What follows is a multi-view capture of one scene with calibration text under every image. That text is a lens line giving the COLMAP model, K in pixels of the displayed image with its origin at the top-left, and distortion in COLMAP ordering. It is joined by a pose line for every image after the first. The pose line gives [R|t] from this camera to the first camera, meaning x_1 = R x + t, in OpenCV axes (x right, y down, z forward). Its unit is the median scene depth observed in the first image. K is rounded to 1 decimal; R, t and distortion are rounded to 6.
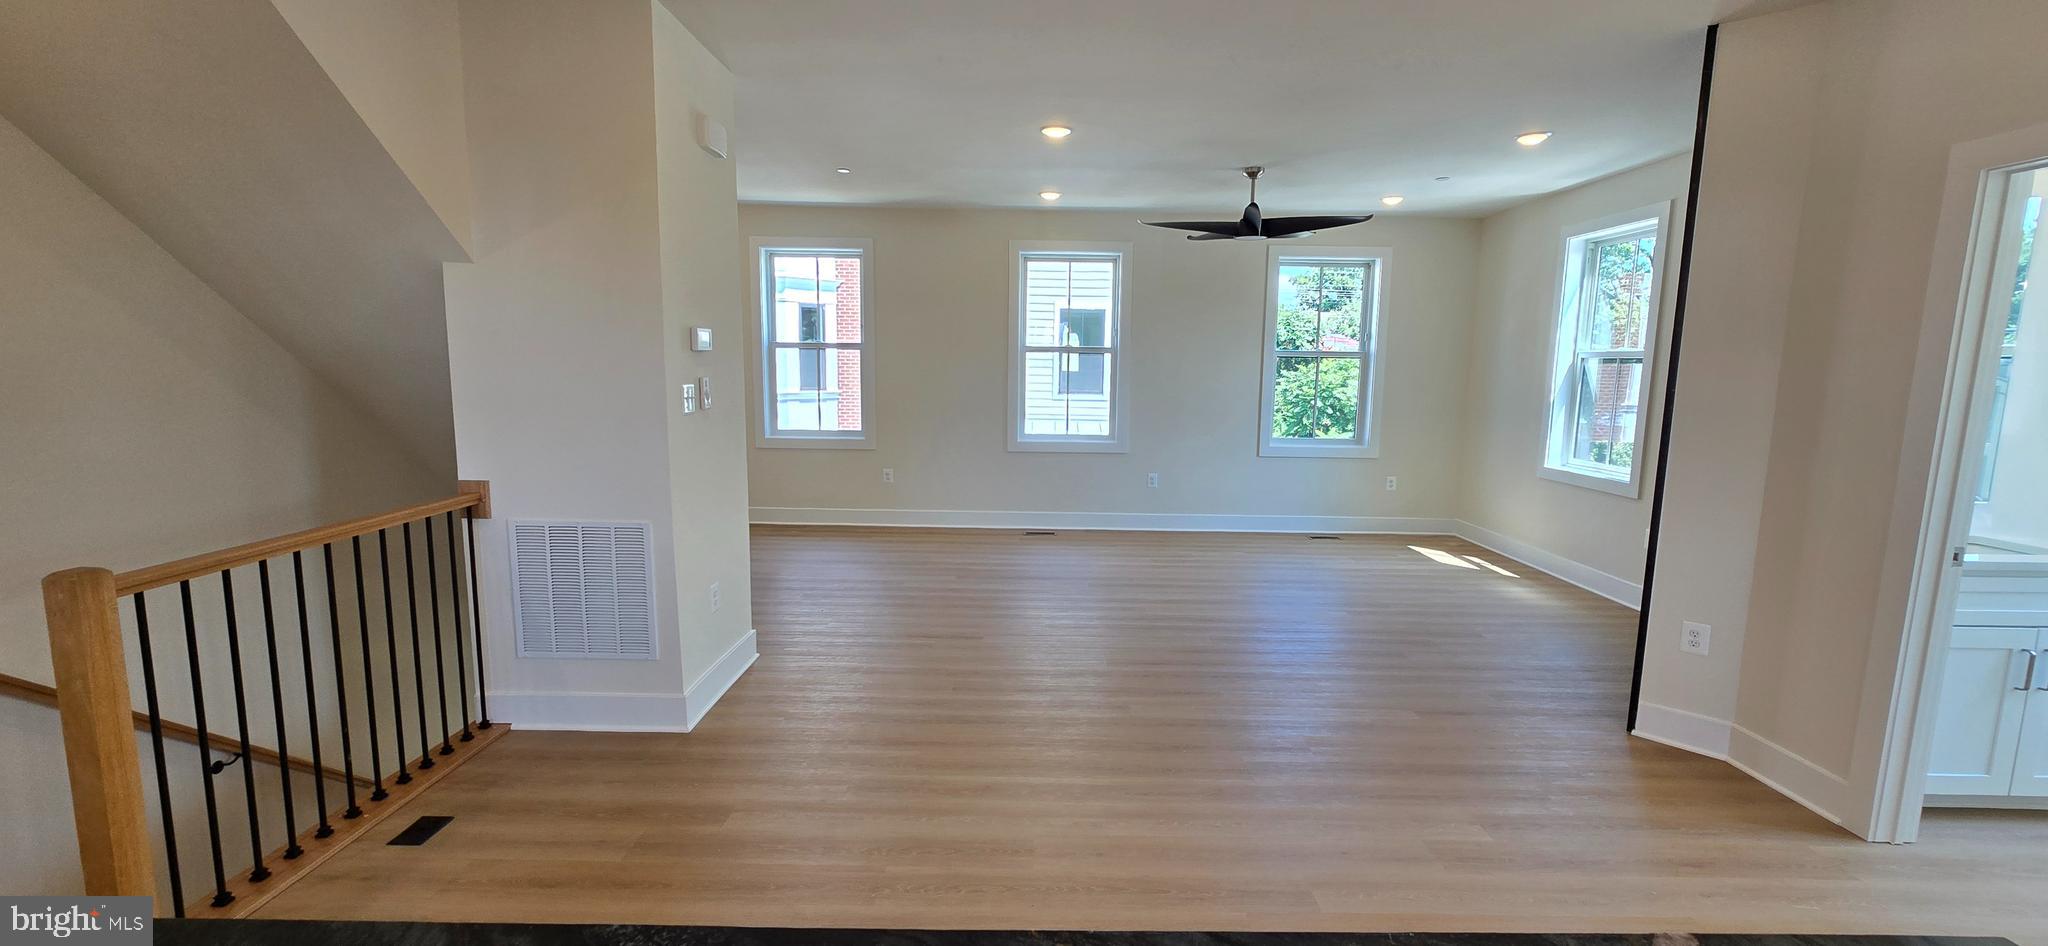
lens RADIAL K [[843.5, 0, 1017.9], [0, 843.5, 473.5], [0, 0, 1]] dist [-0.001677, -0.000189]
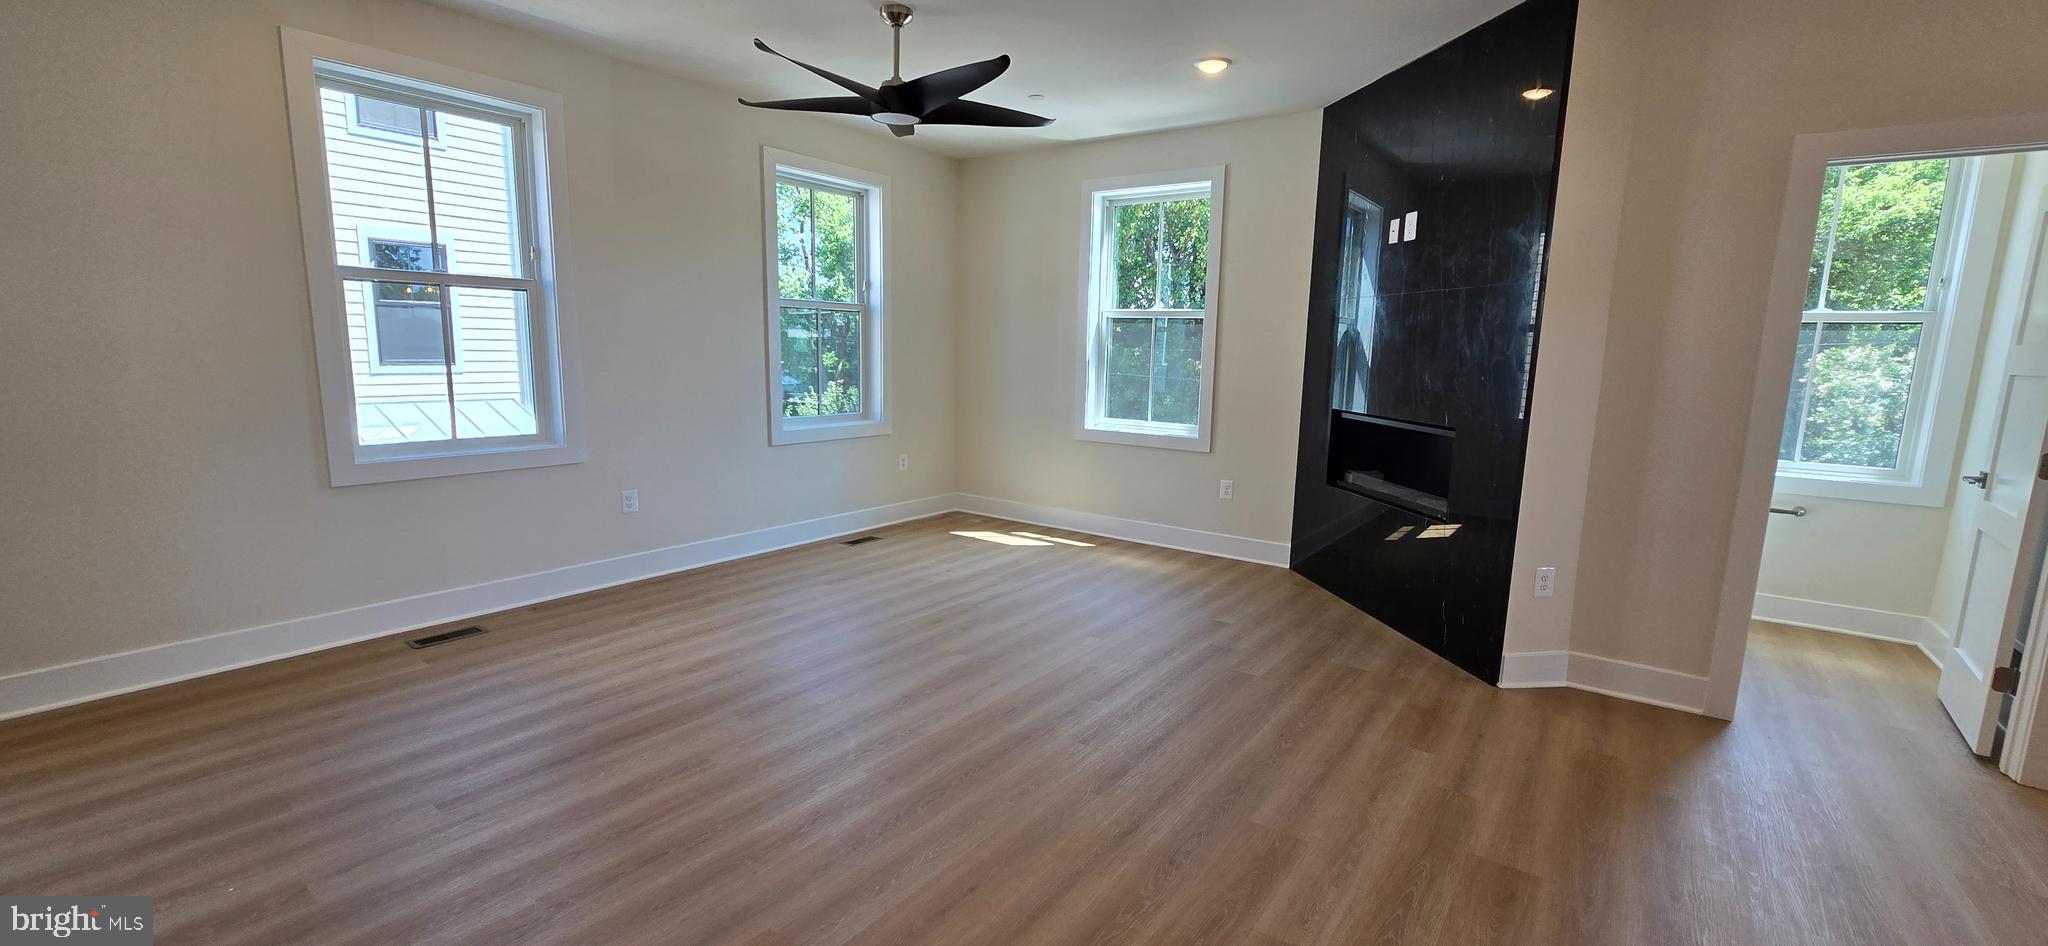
lens RADIAL K [[843.5, 0, 1023.6], [0, 843.5, 477.3], [0, 0, 1]] dist [-0.001677, -0.000189]
pose [[0.563431, -0.128369, 0.816129, -0.237377], [0.090527, 0.991499, 0.093456, -0.053803], [-0.821188, 0.021226, 0.570263, 0.542541]]
